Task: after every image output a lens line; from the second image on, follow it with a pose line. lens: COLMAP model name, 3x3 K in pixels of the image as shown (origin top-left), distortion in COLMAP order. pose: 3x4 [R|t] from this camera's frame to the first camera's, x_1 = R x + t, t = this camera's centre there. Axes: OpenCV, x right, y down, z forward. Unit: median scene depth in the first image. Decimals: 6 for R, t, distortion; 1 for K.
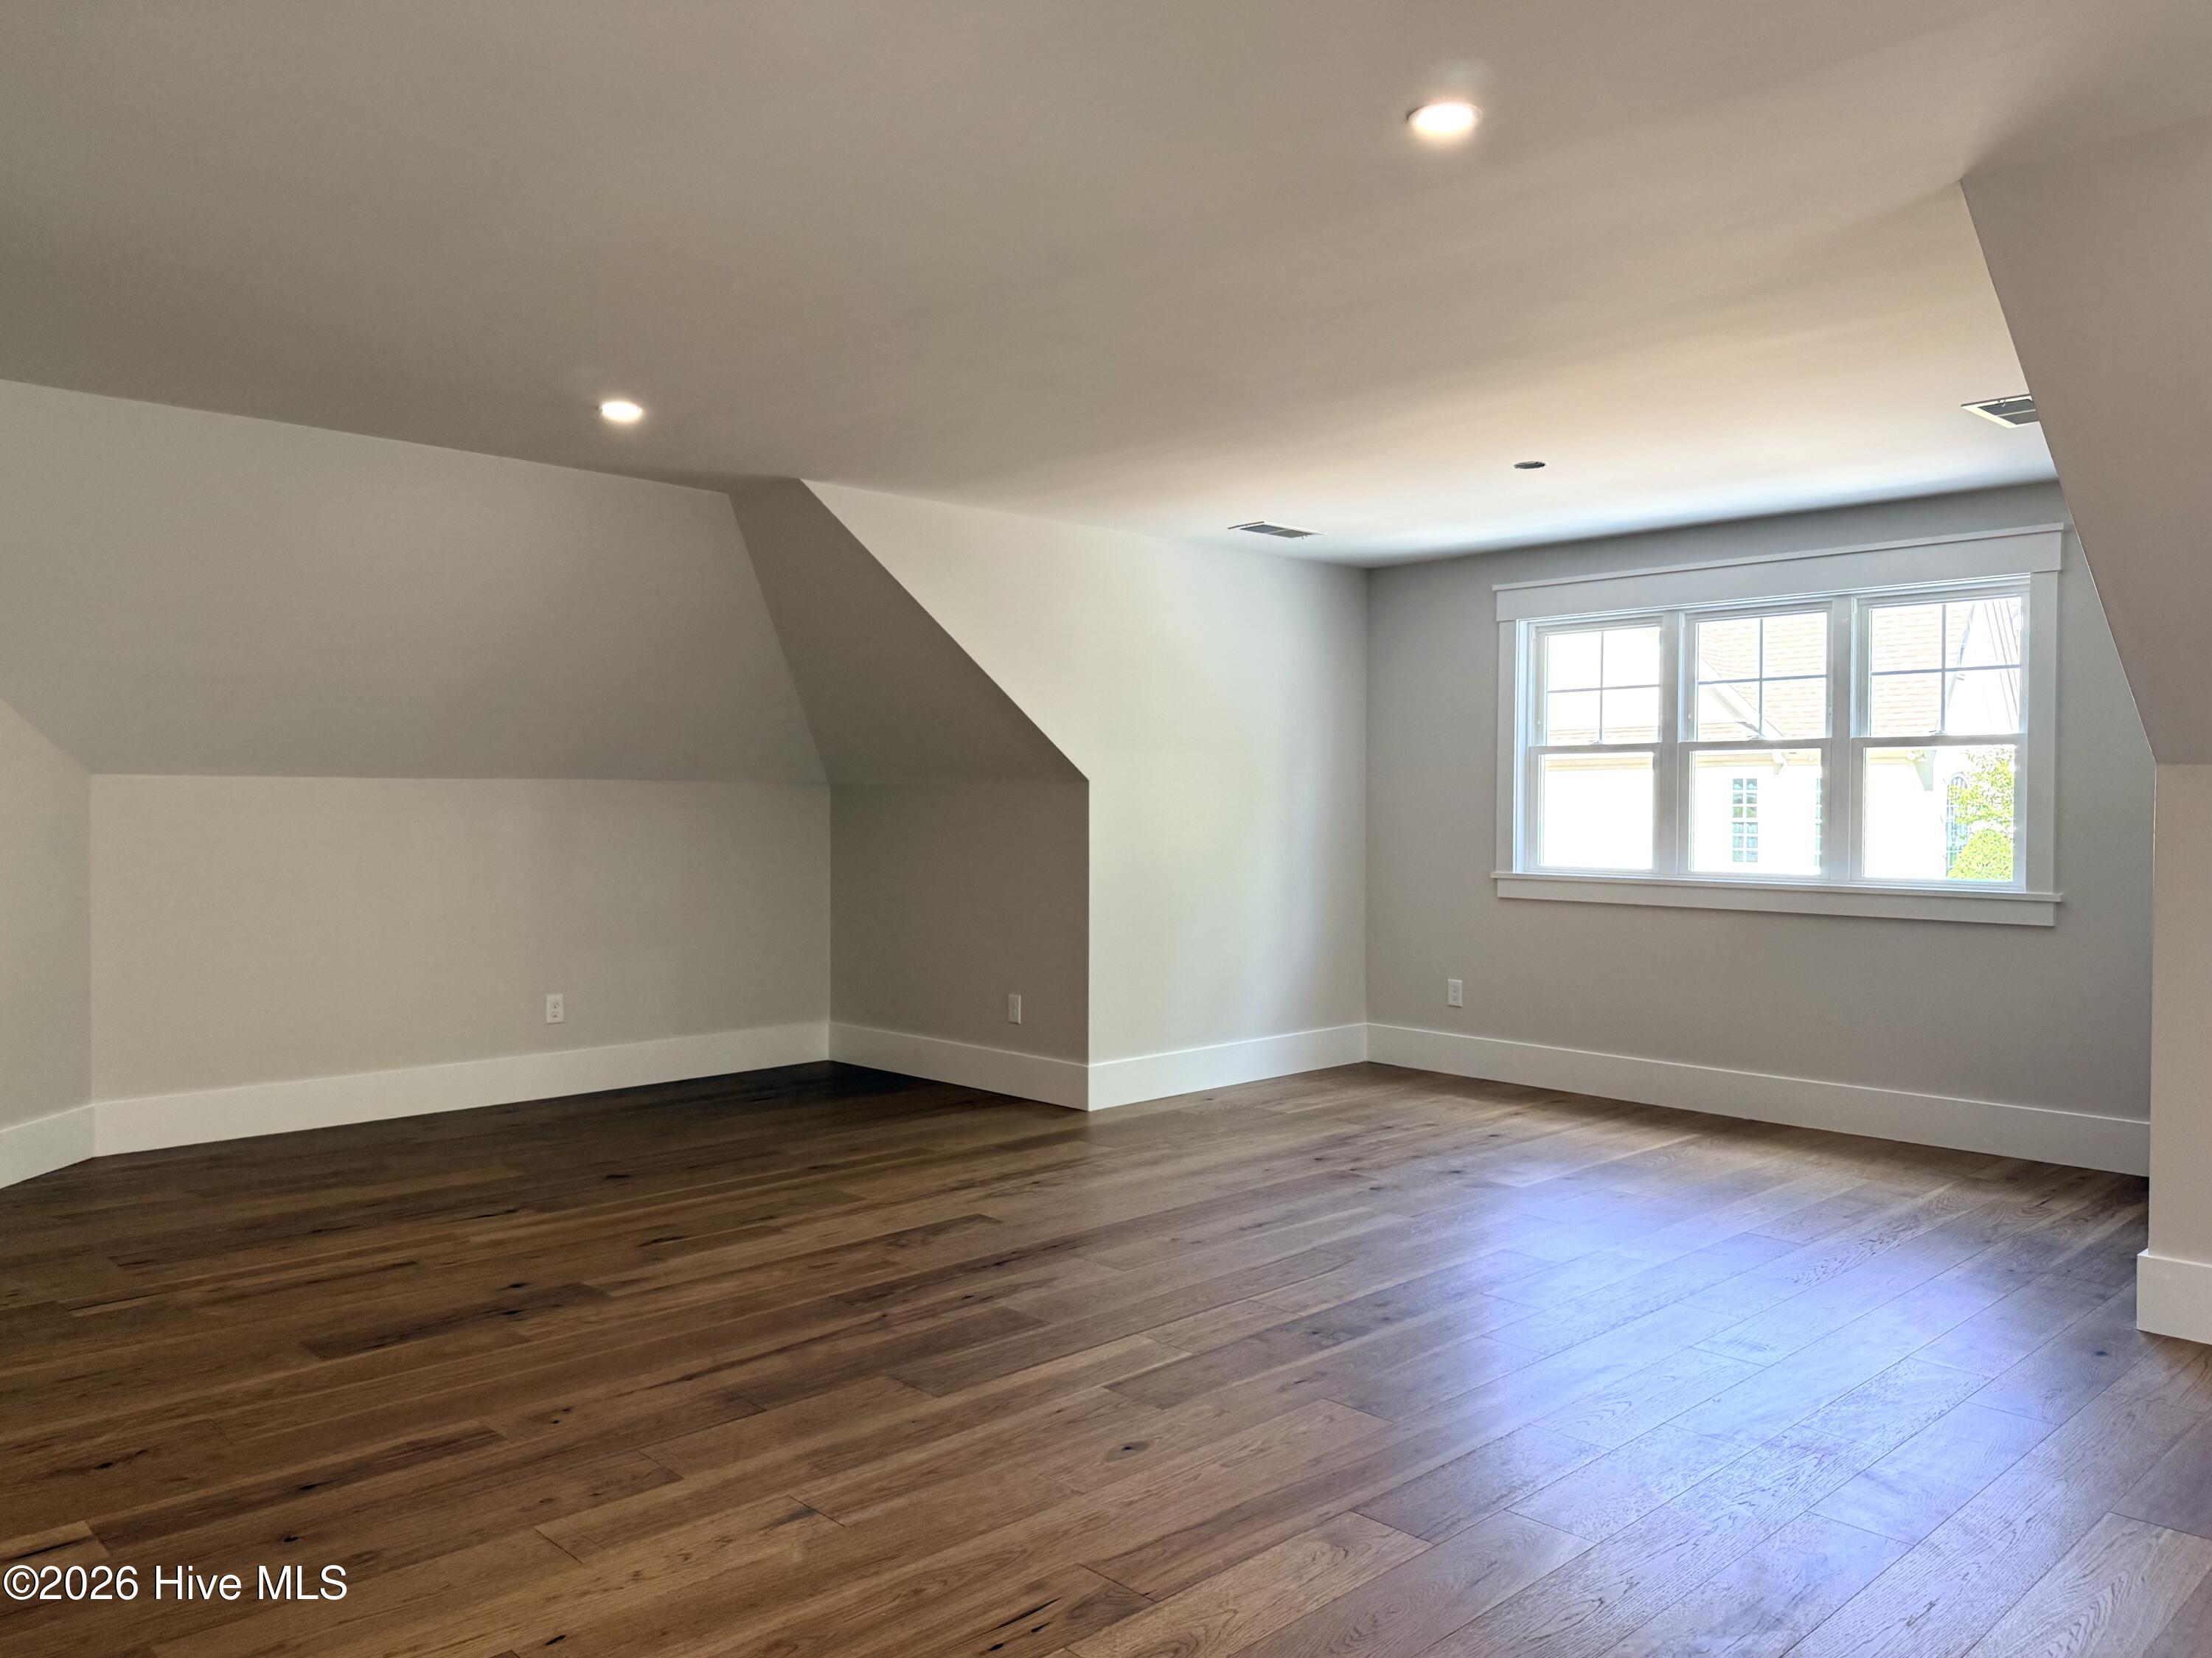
lens RADIAL K [[1601.6, 0, 1106.0], [0, 1601.6, 829.0], [0, 0, 1]] dist [0.070656, -0.001512]
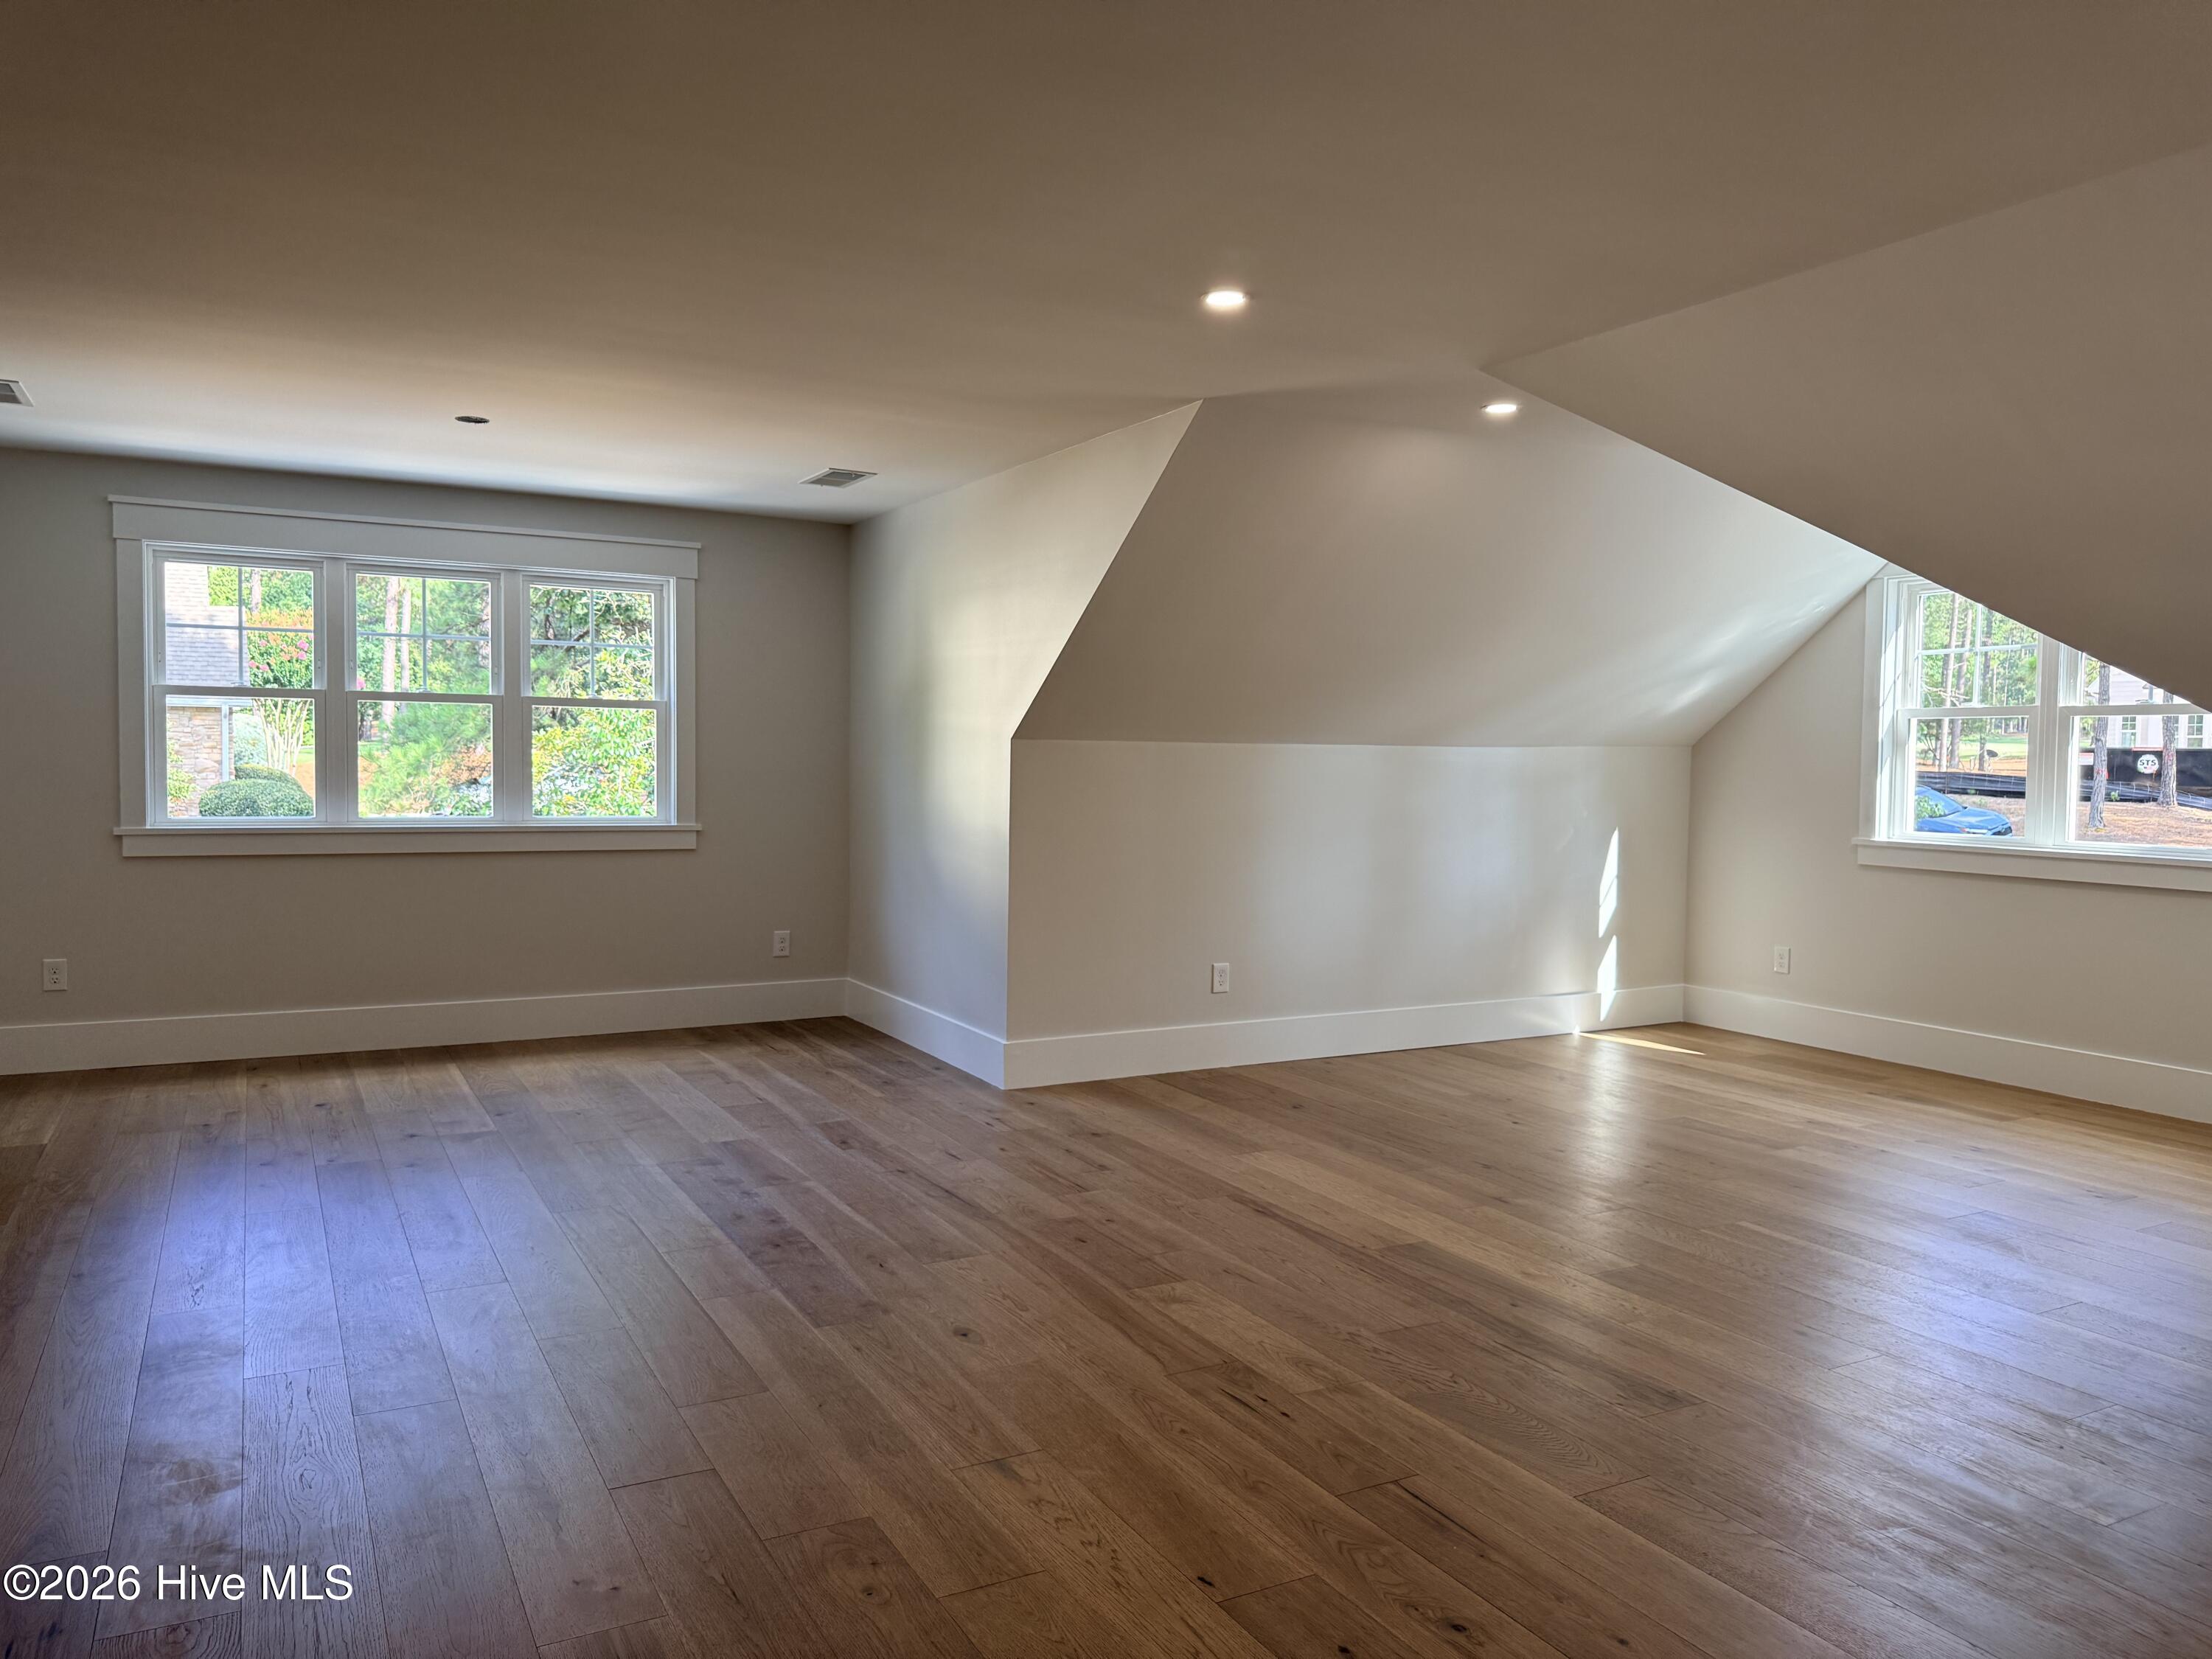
lens RADIAL K [[1561.6, 0, 1106.0], [0, 1561.6, 829.5], [0, 0, 1]] dist [-0.039085, -0.000715]
pose [[0.258474, -0.034490, 0.965402, -0.546440], [0.004485, 0.999395, 0.034504, 0.001960], [-0.966008, -0.004589, 0.258472, 0.358518]]
